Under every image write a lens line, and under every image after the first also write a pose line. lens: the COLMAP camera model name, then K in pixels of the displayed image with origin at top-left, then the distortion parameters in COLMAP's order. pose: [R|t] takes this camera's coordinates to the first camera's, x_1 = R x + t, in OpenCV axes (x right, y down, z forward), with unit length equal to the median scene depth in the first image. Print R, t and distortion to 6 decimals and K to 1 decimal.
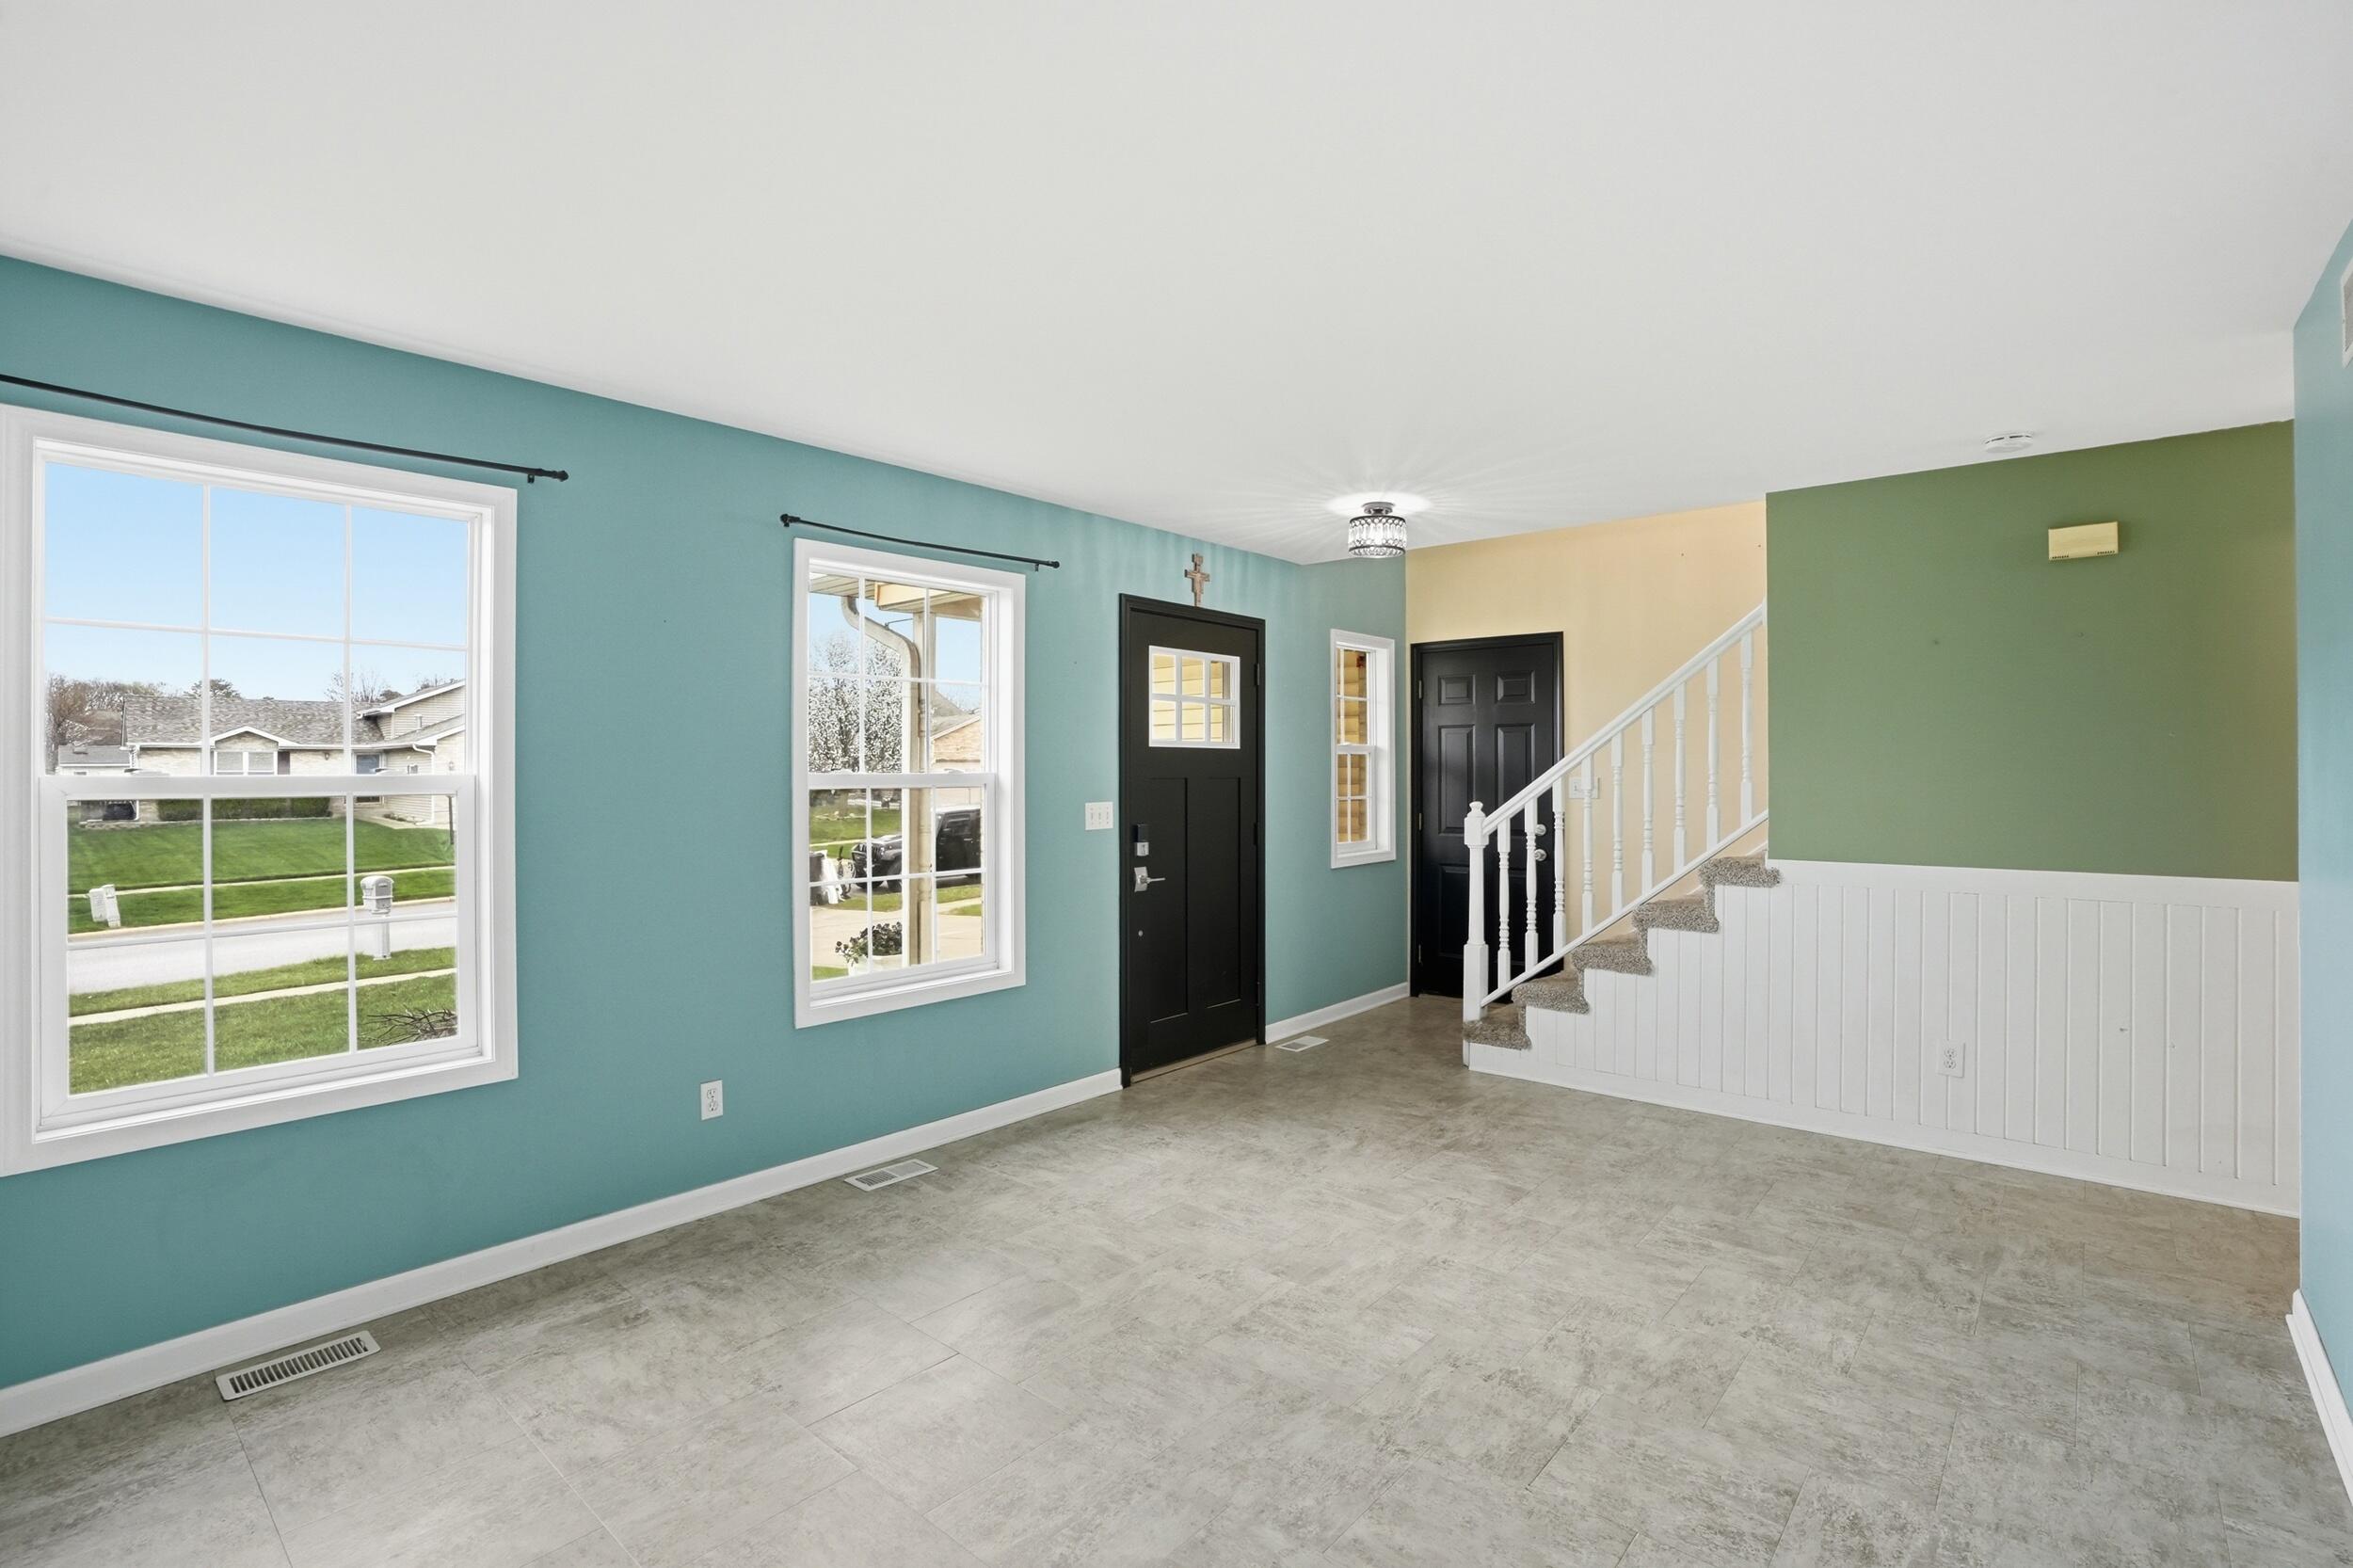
lens RADIAL K [[1102.2, 0, 1174.5], [0, 1102.2, 774.3], [0, 0, 1]] dist [-0.067125, 0.029295]
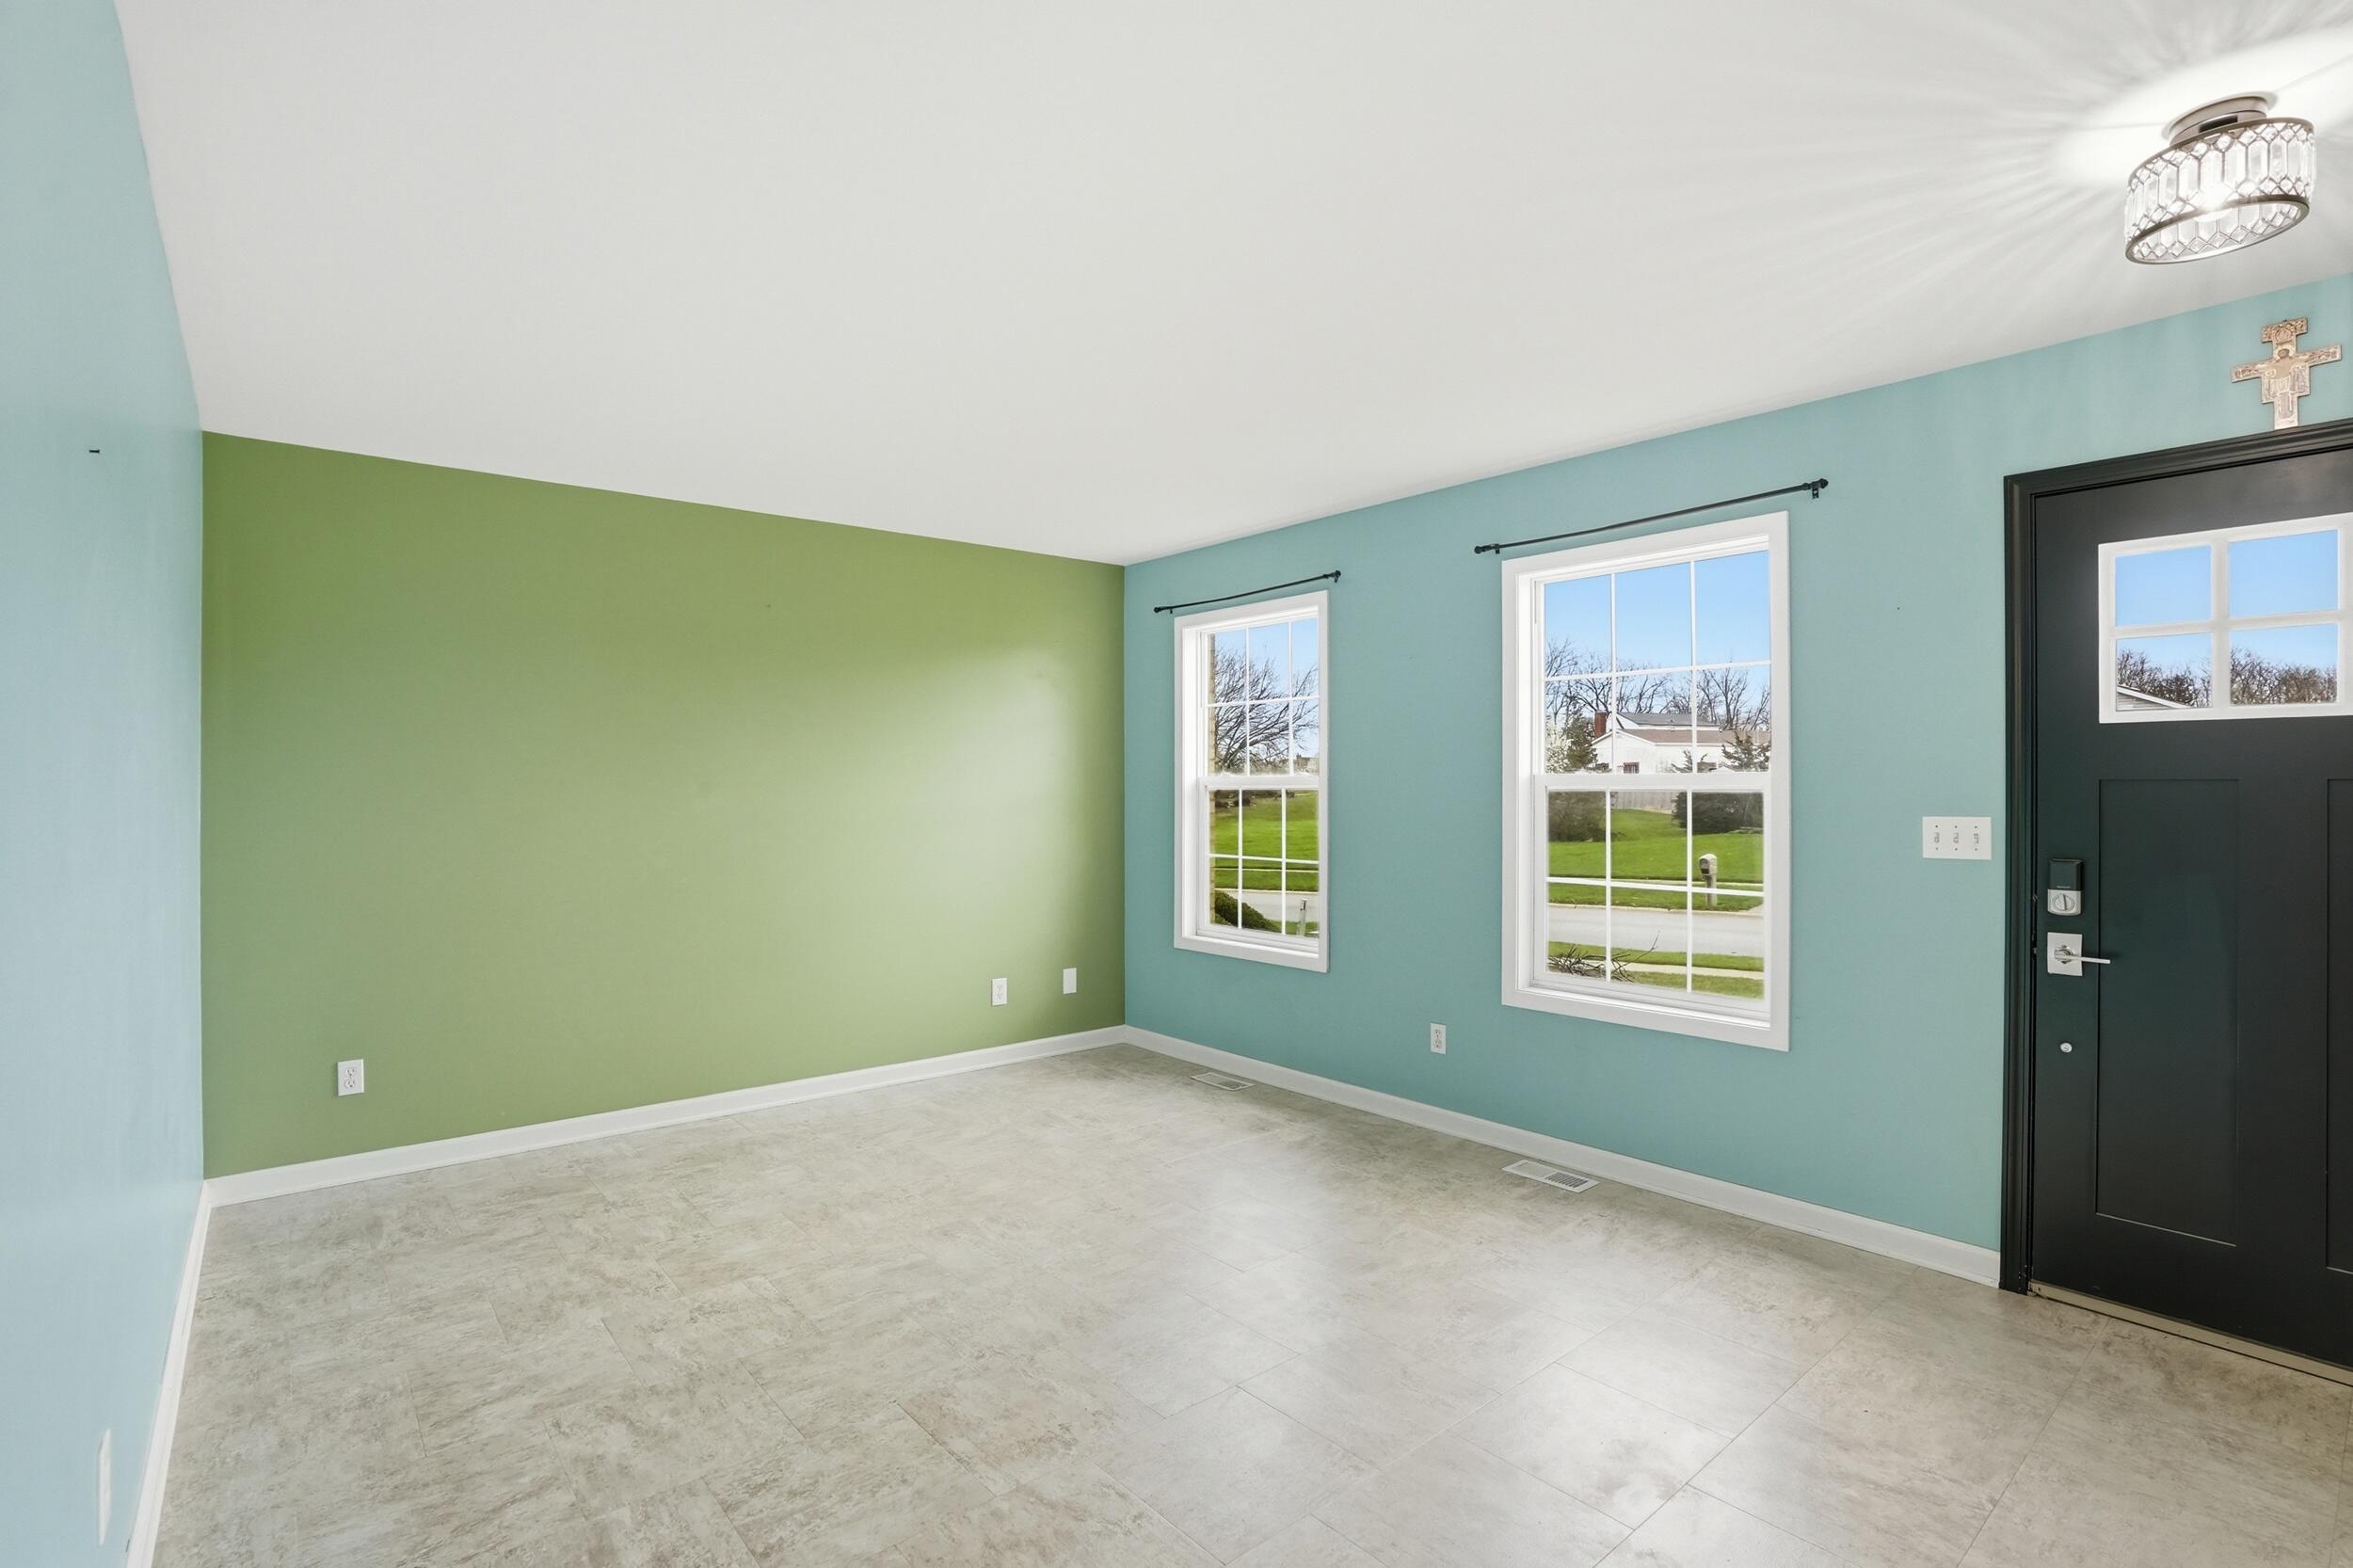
lens RADIAL K [[1102.2, 0, 1174.5], [0, 1102.2, 774.3], [0, 0, 1]] dist [-0.067125, 0.029295]
pose [[-0.157658, -0.011253, -0.987430, 0.978355], [-0.003479, 0.999935, -0.010840, 0.013606], [0.987488, 0.001727, -0.157687, 1.020016]]
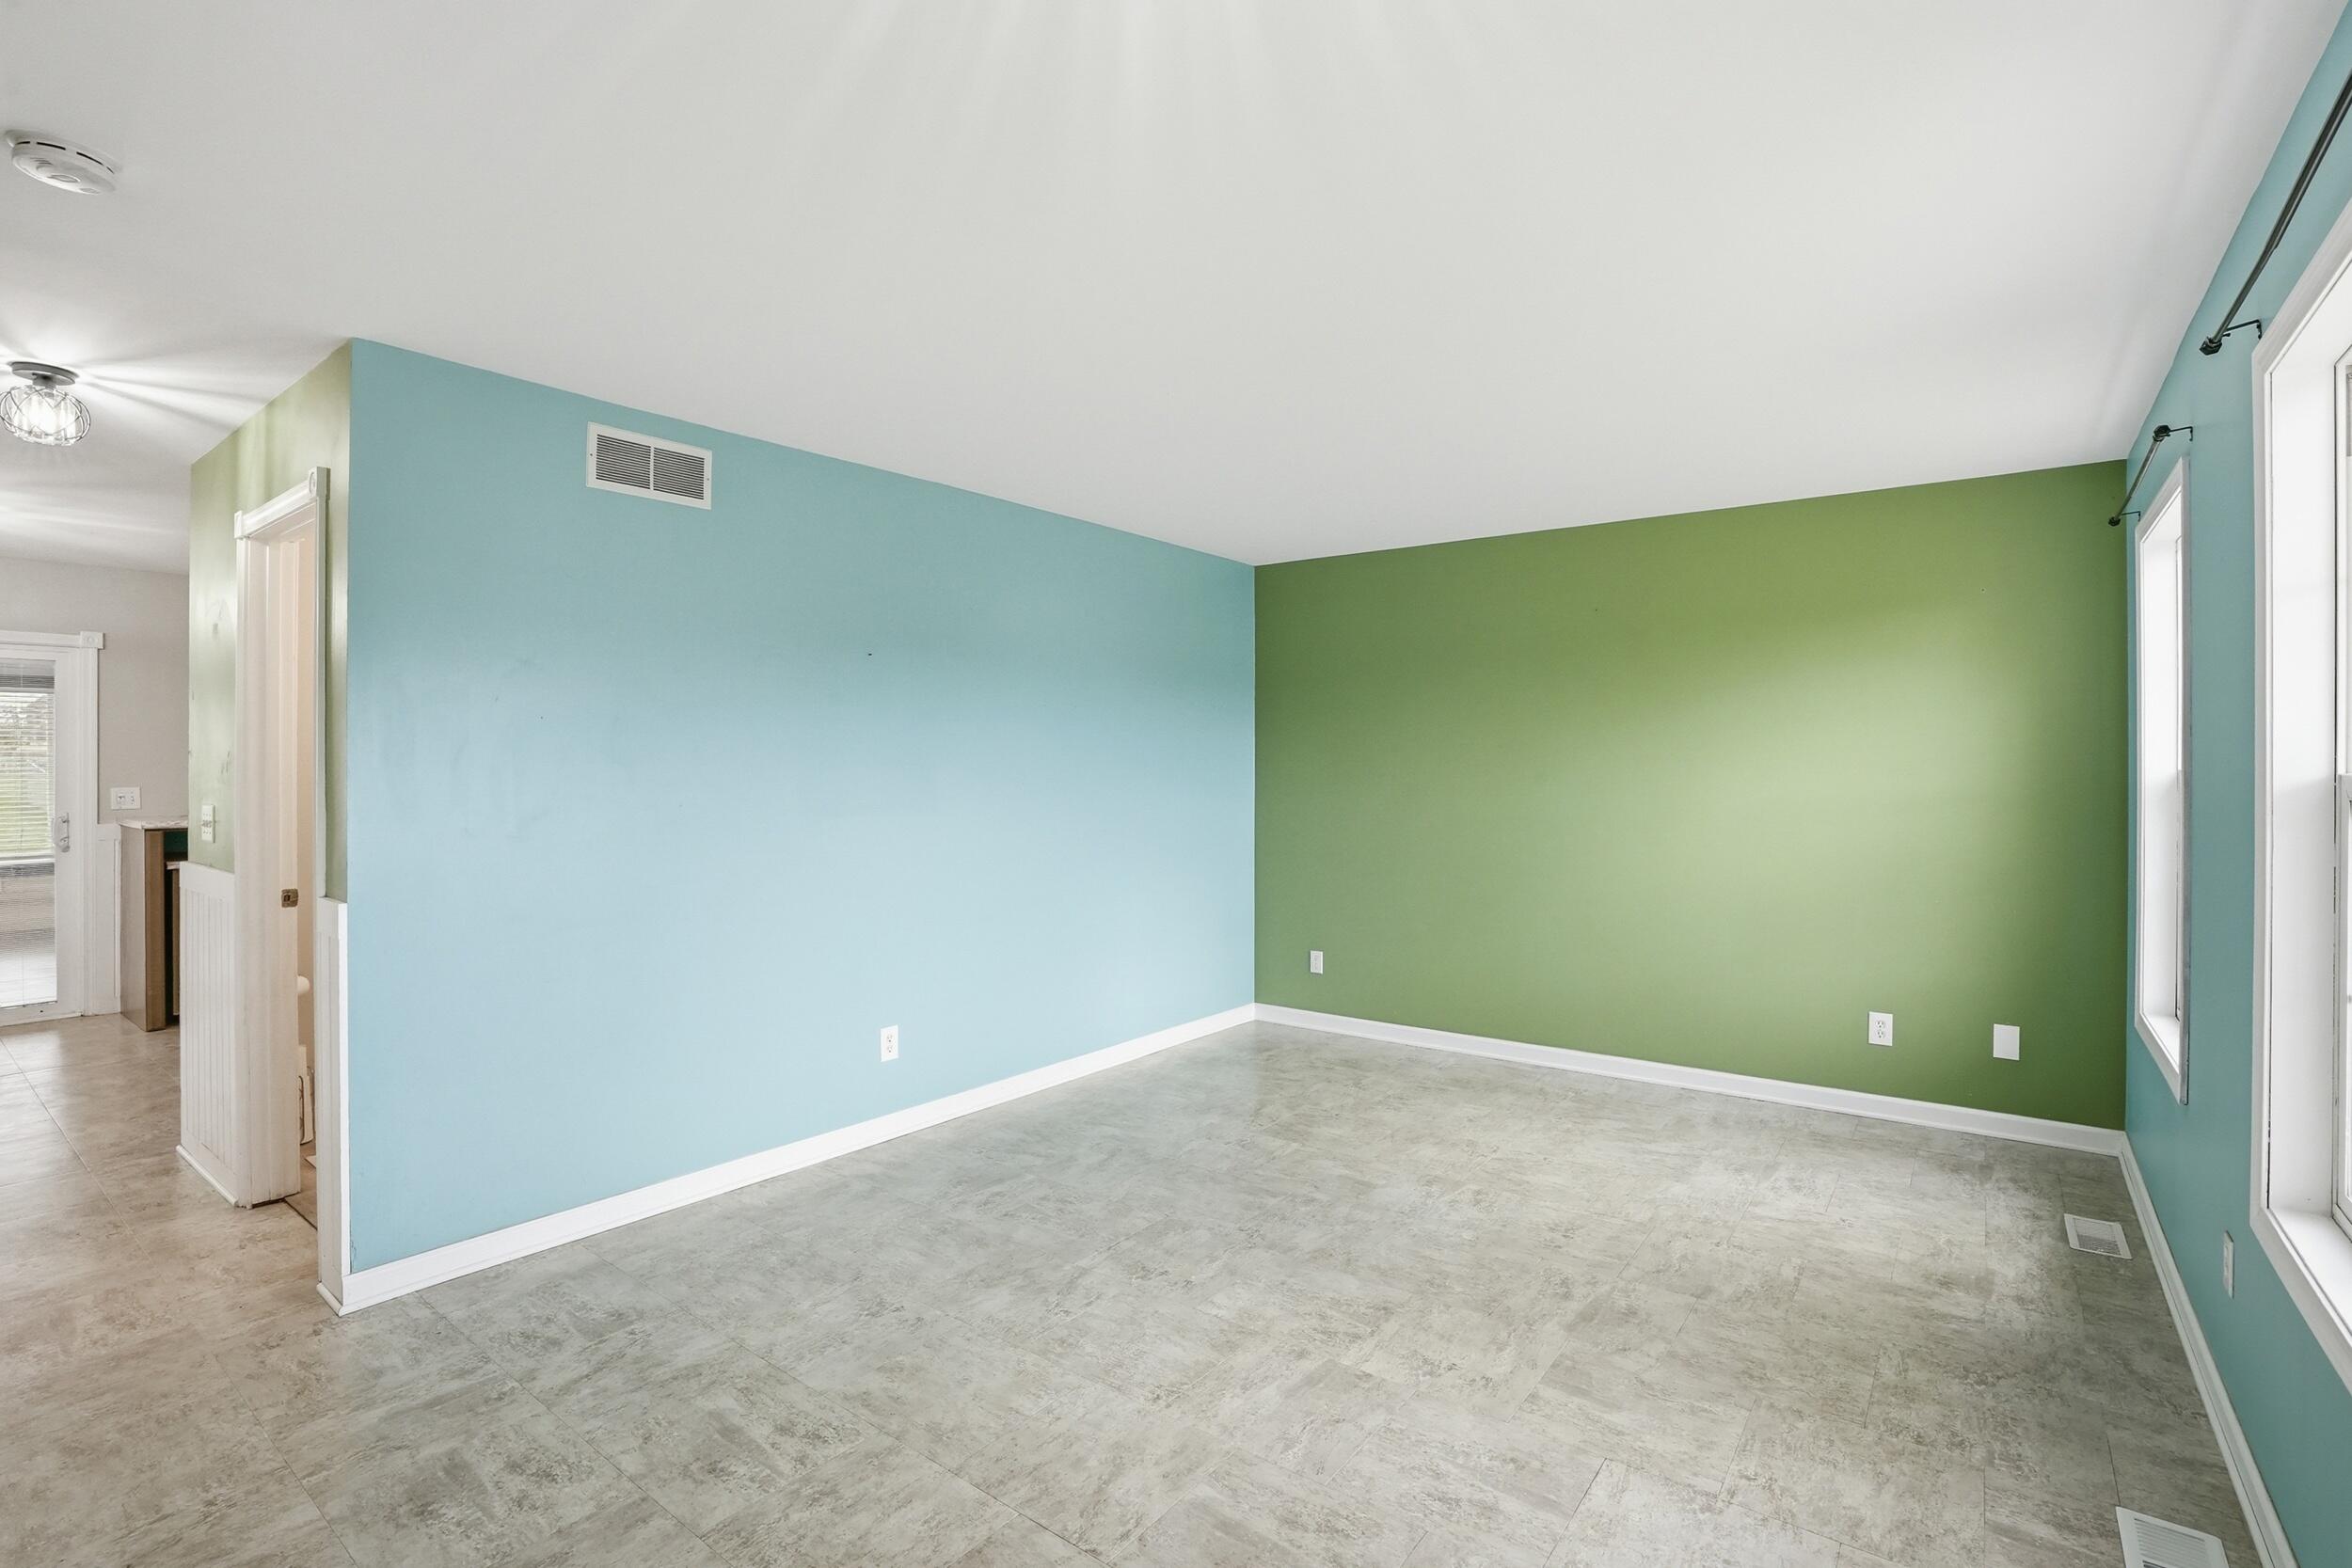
lens RADIAL K [[1101.7, 0, 1174.0], [0, 1101.7, 774.3], [0, 0, 1]] dist [-0.067125, 0.029295]
pose [[-0.997992, -0.000698, -0.063329, 0.294098], [-0.001556, 0.999908, 0.013496, -0.008217], [0.063314, 0.013568, -0.997901, 1.815319]]
